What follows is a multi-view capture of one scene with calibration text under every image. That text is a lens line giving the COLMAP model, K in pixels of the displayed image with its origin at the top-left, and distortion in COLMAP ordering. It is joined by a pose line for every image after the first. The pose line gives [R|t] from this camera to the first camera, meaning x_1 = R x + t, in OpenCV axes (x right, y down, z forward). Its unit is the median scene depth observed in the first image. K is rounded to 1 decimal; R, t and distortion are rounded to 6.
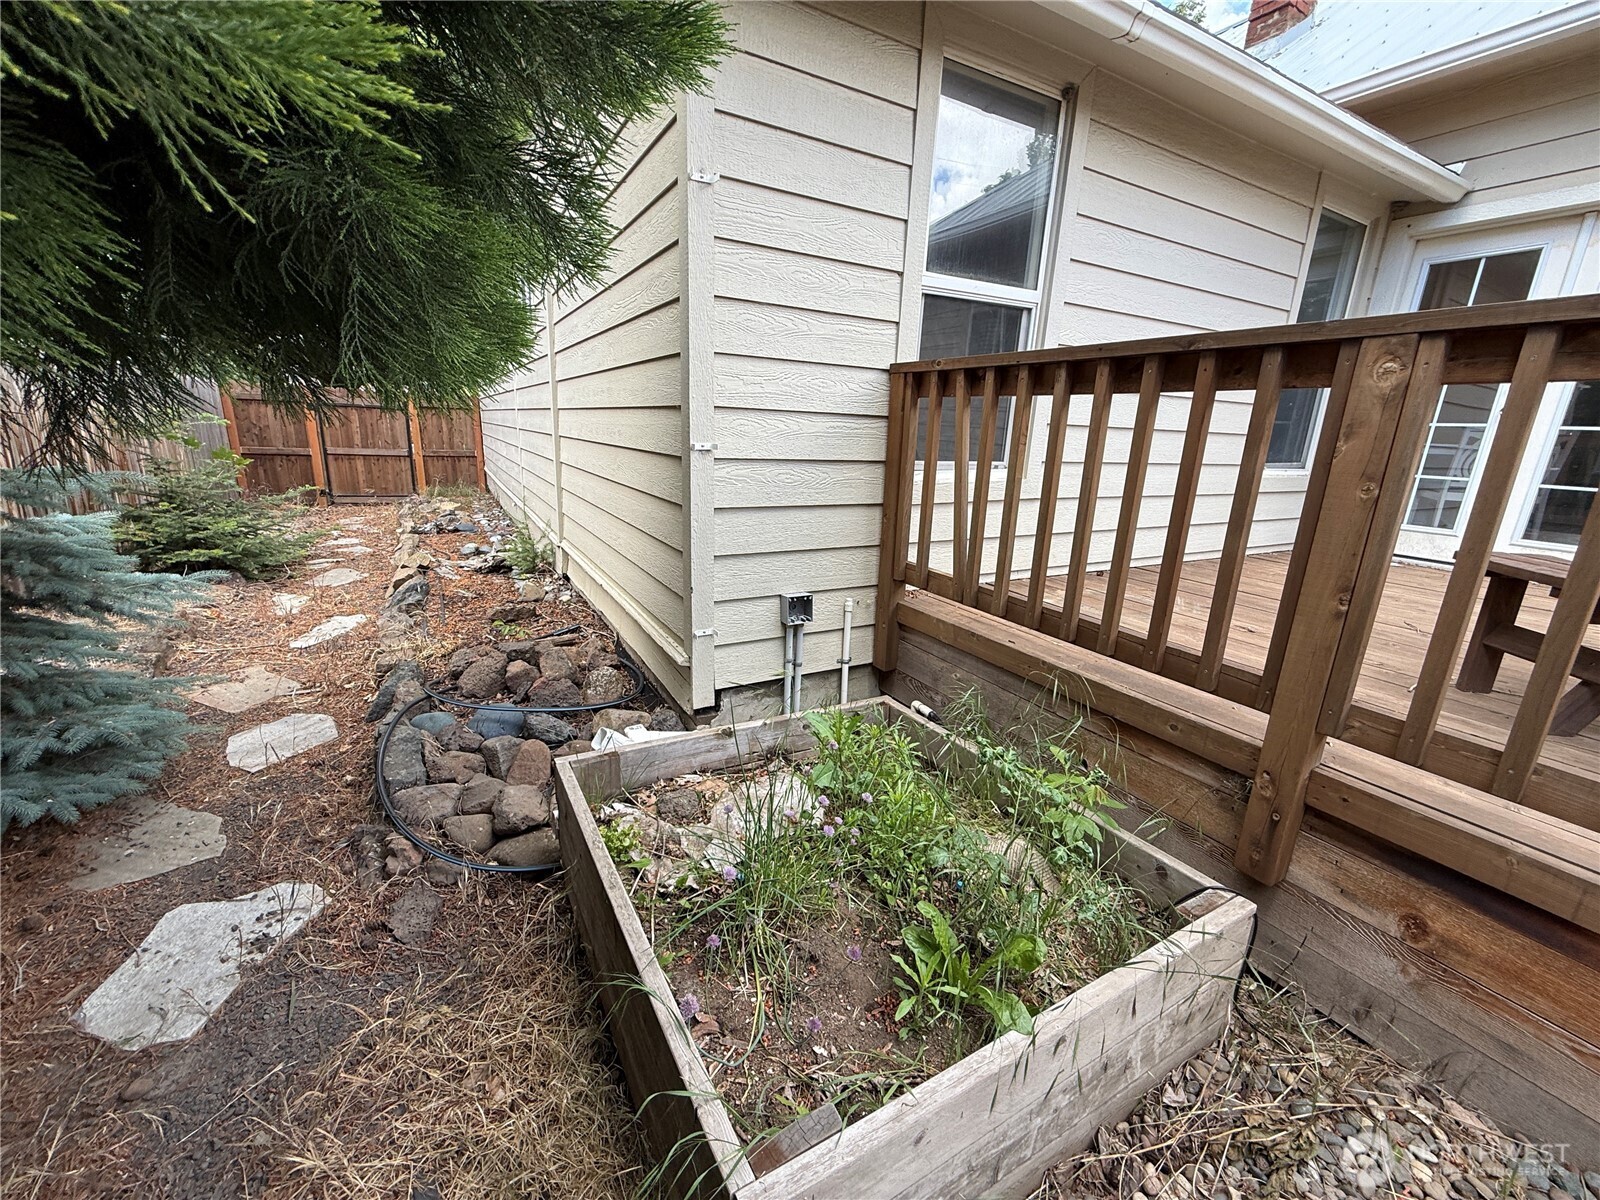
lens RADIAL K [[637.4, 0, 797.1], [0, 637.4, 598.5], [0, 0, 1]] dist [0.000048, 0.000147]
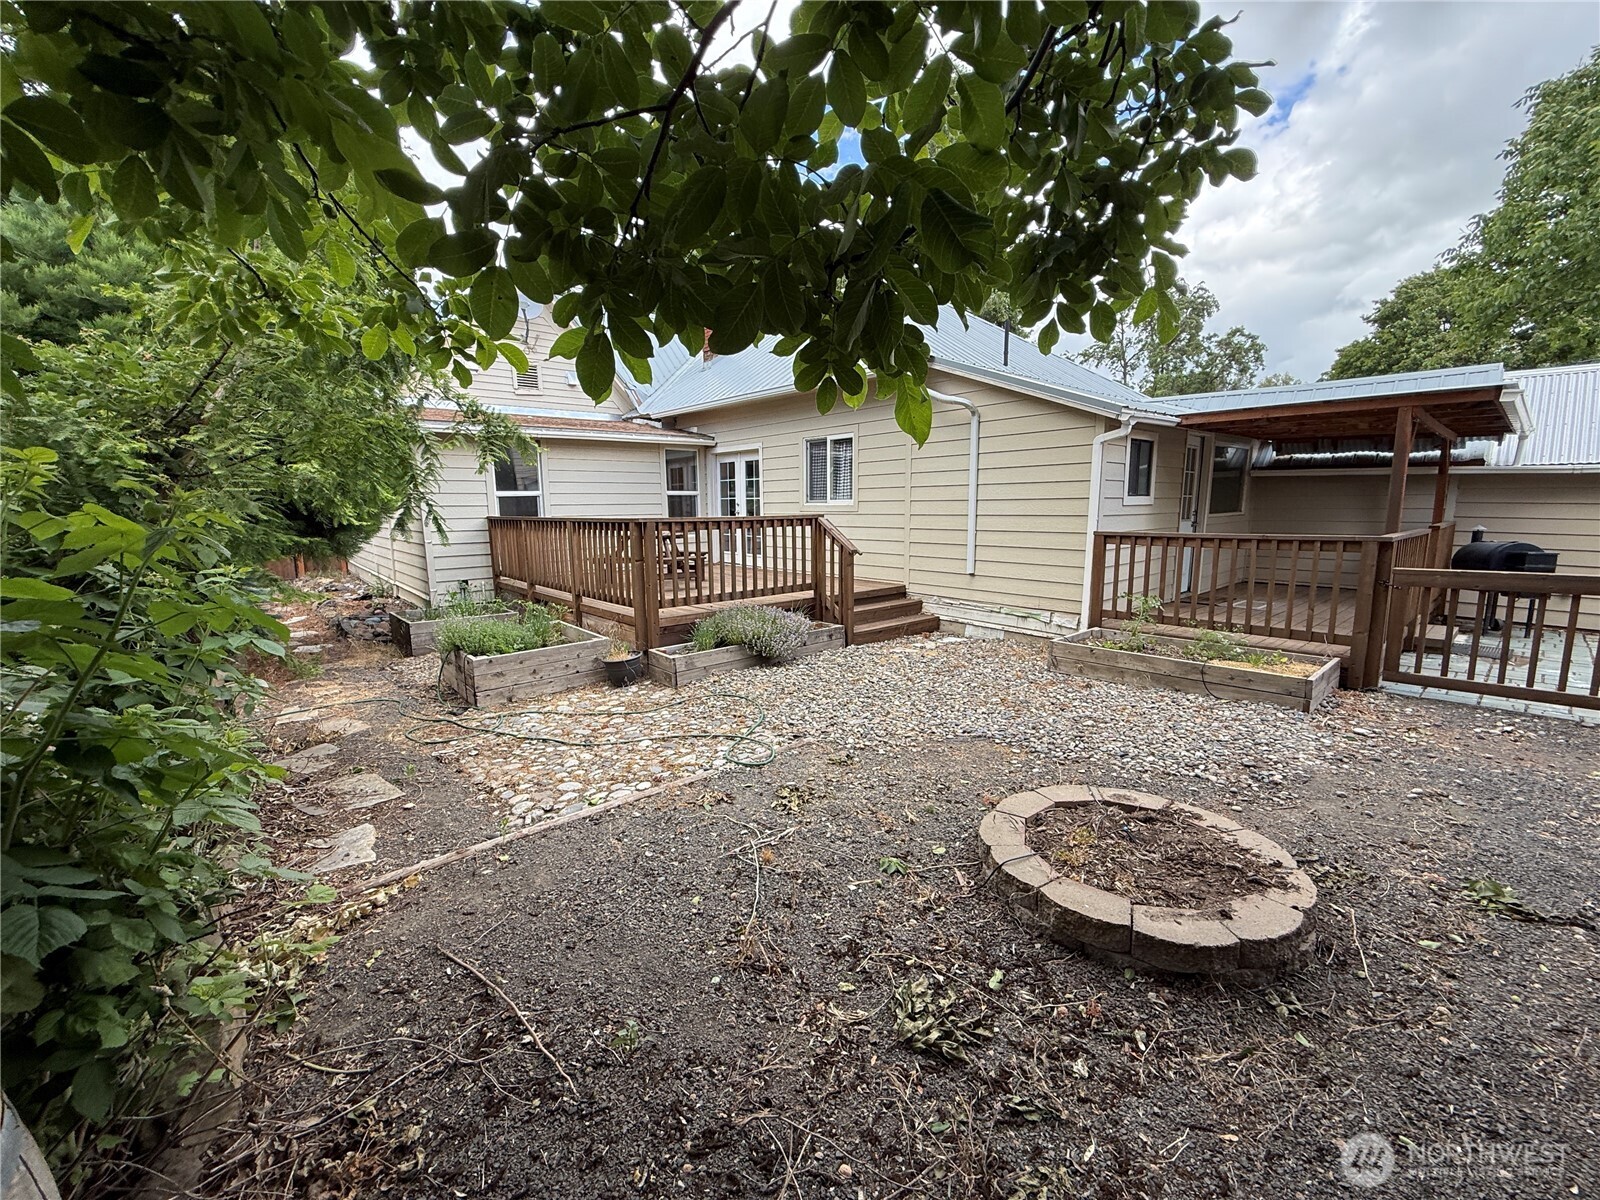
lens RADIAL K [[637.4, 0, 797.1], [0, 637.4, 598.5], [0, 0, 1]] dist [0.000048, 0.000147]
pose [[0.979788, -0.075092, 0.185409, 0.701002], [0.096155, 0.989561, -0.107345, 0.398097], [-0.175412, 0.123003, 0.976781, -1.692830]]
